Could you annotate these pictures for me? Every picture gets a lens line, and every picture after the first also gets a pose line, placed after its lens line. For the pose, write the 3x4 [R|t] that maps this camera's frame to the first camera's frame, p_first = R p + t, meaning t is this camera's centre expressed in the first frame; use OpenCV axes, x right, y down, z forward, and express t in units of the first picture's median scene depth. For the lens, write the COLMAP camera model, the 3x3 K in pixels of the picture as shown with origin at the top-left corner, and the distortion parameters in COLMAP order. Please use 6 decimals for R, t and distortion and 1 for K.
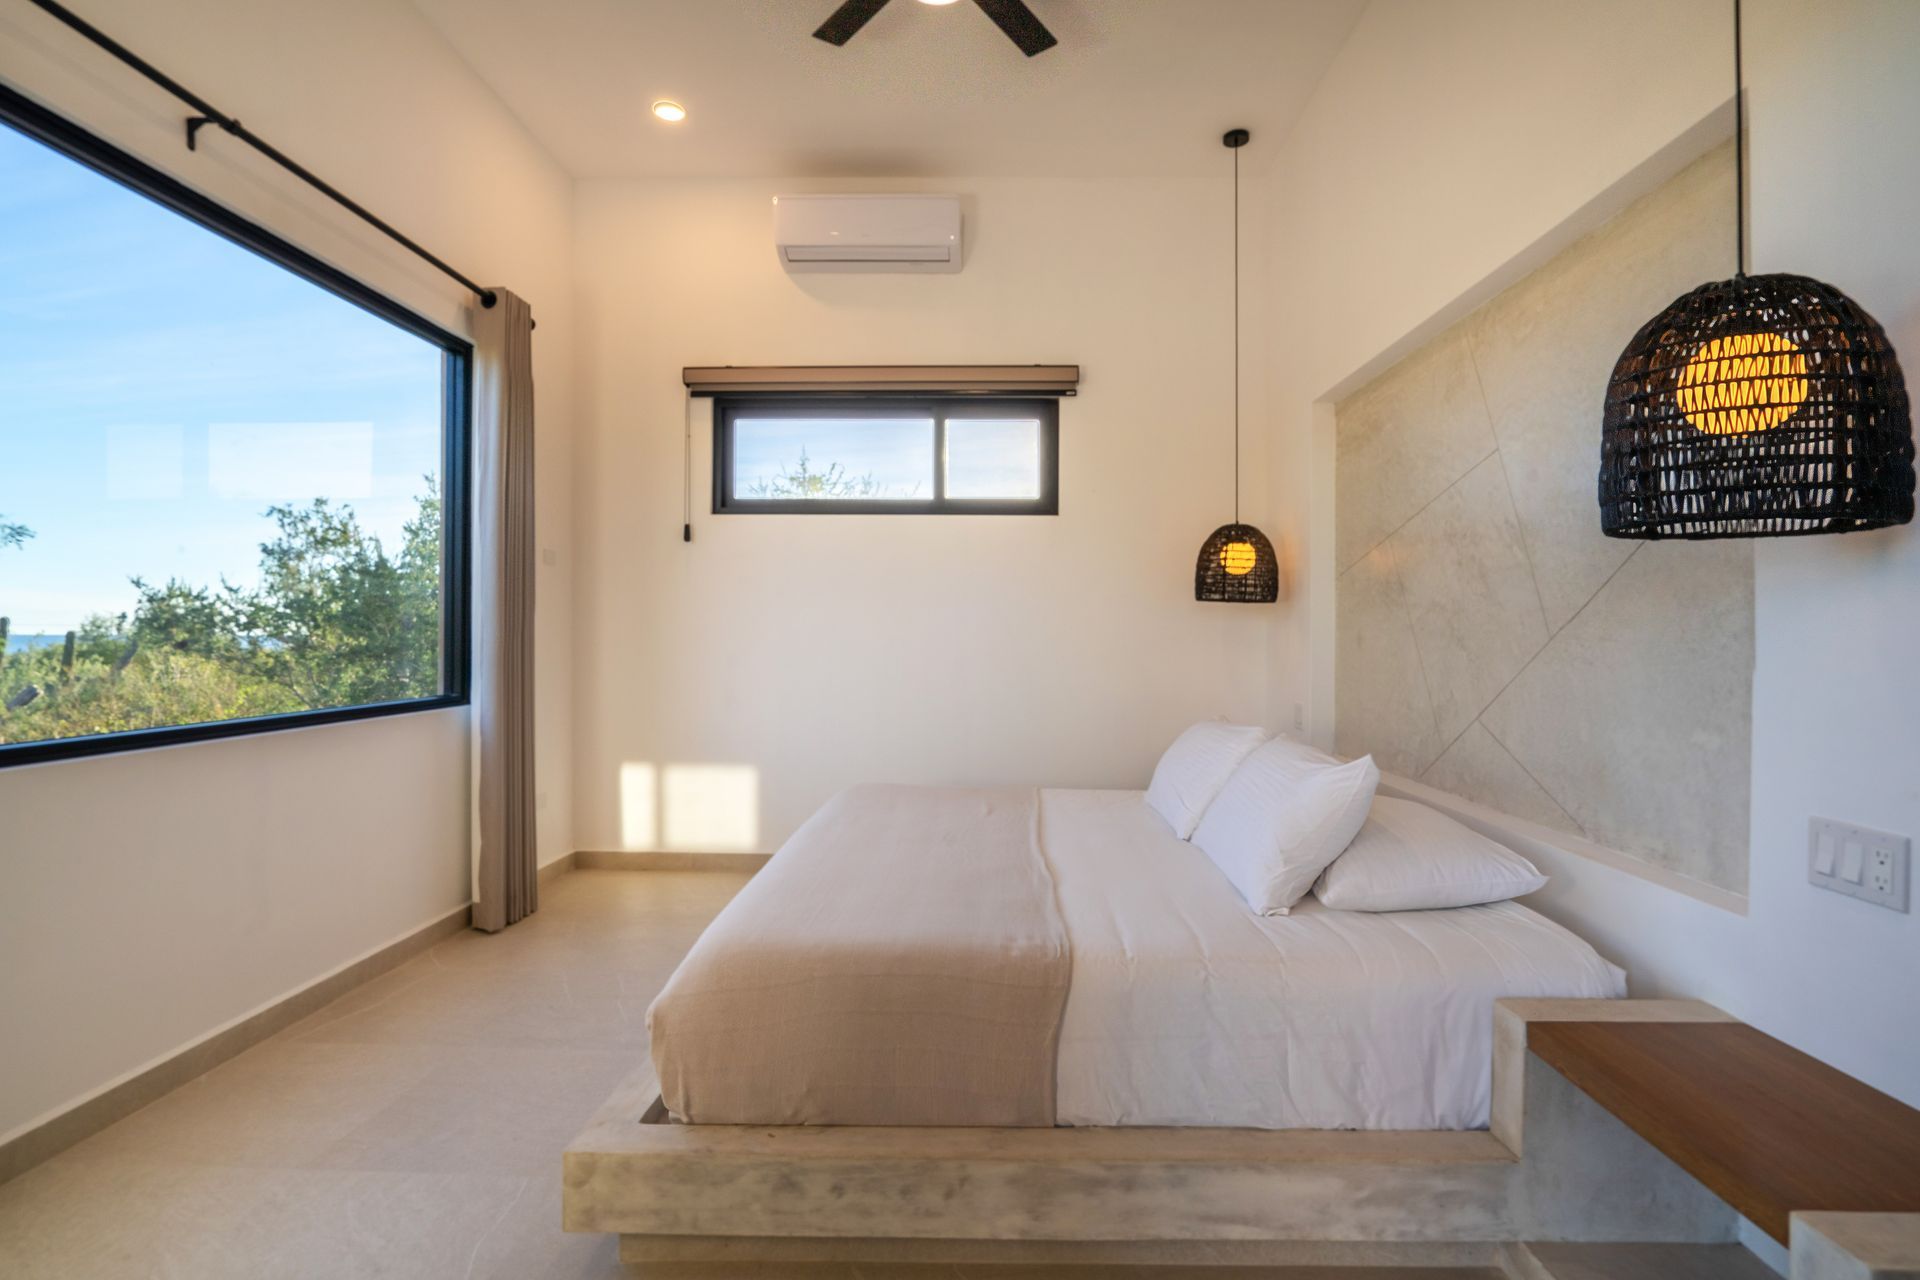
lens RADIAL K [[919.7, 0, 960.0], [0, 919.7, 640.0], [0, 0, 1]] dist [-0.023075, 0.011695]
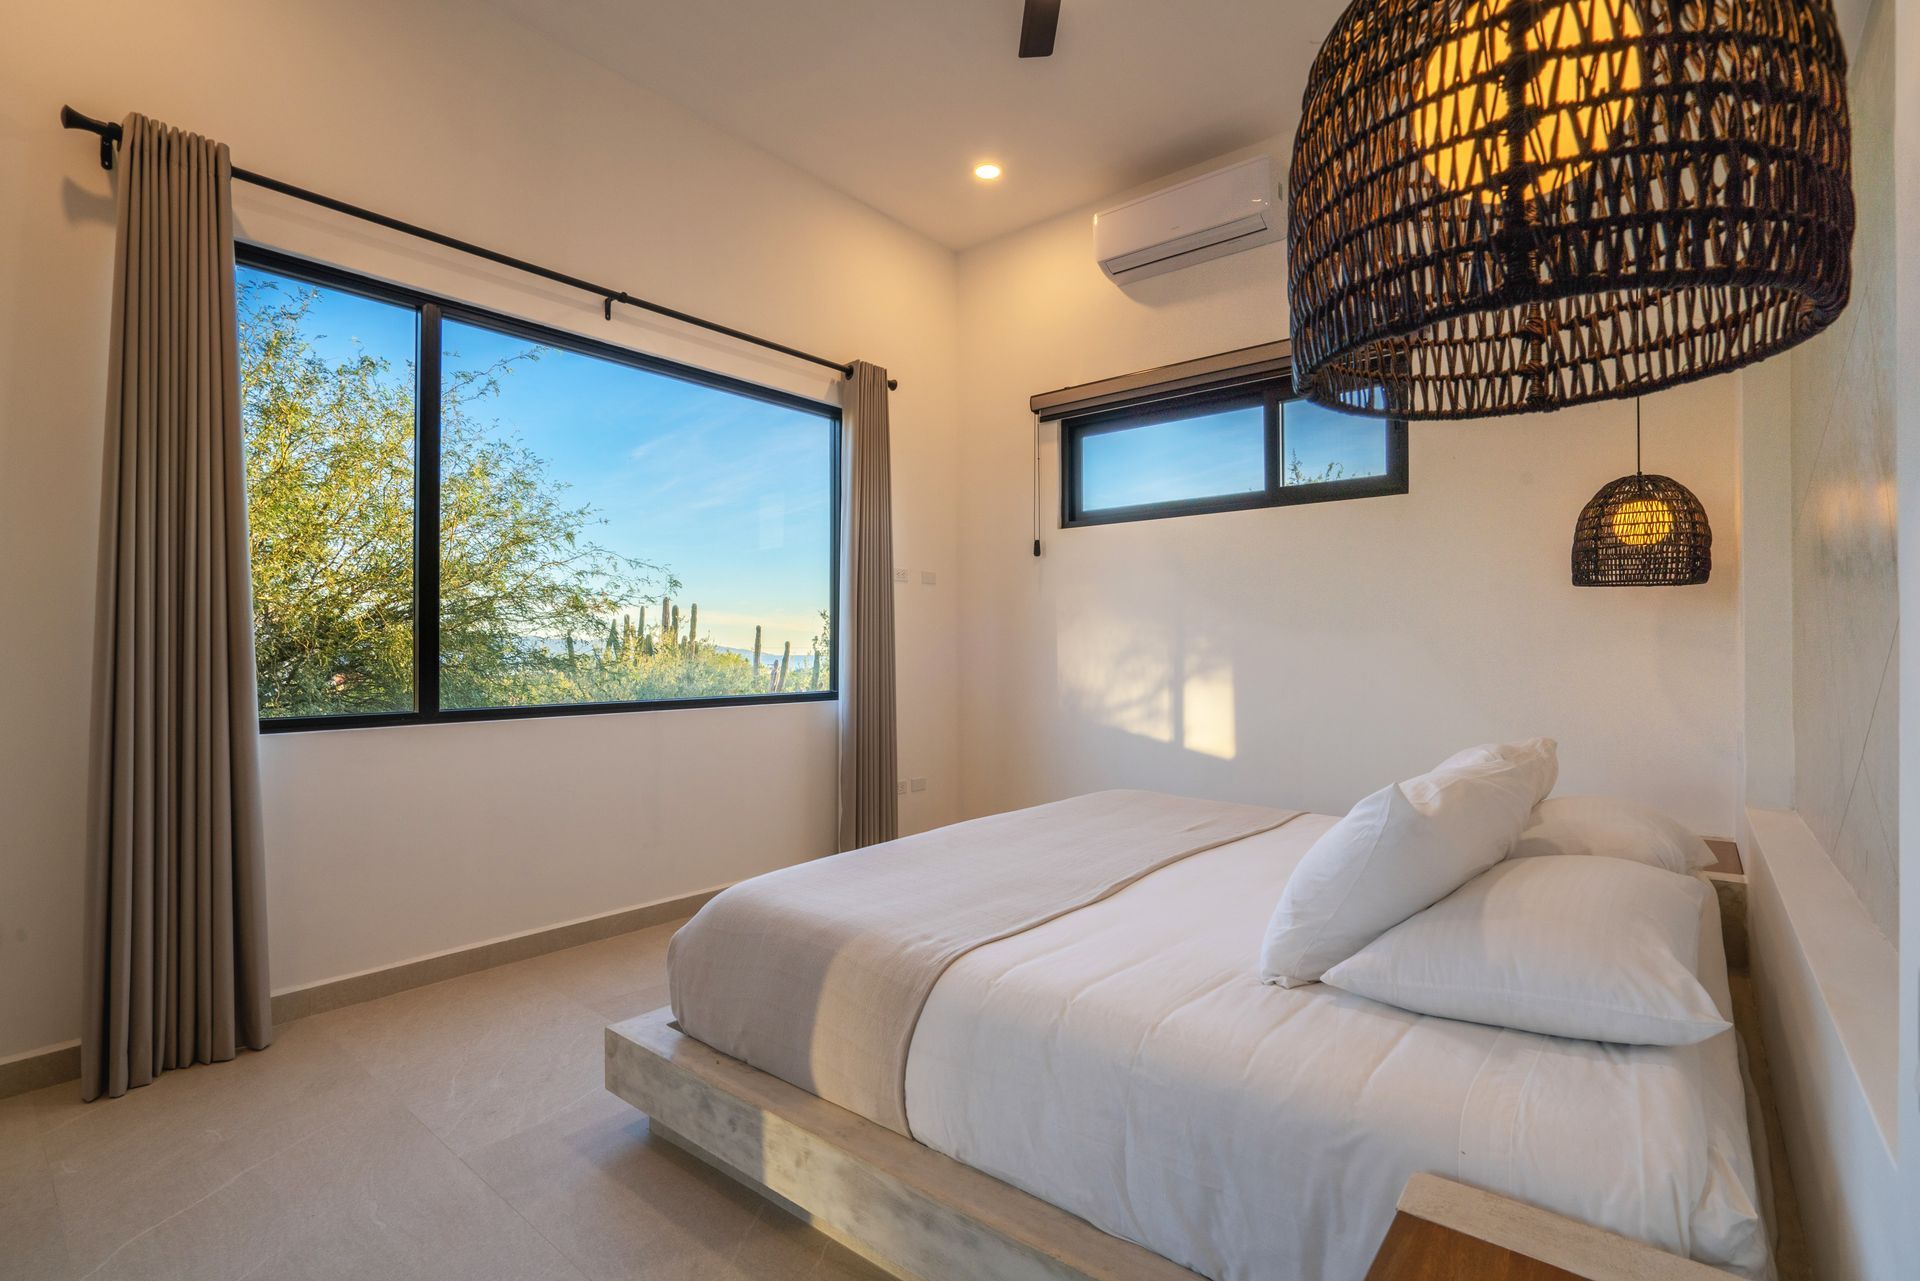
lens RADIAL K [[894.7, 0, 960.0], [0, 894.7, 640.5], [0, 0, 1]] dist [-0.013248, -0.000023]
pose [[0.778509, -0.013692, -0.627483, 0.532821], [0.001717, 0.999805, -0.019686, 0.023979], [0.627631, 0.014248, 0.778381, 0.221594]]
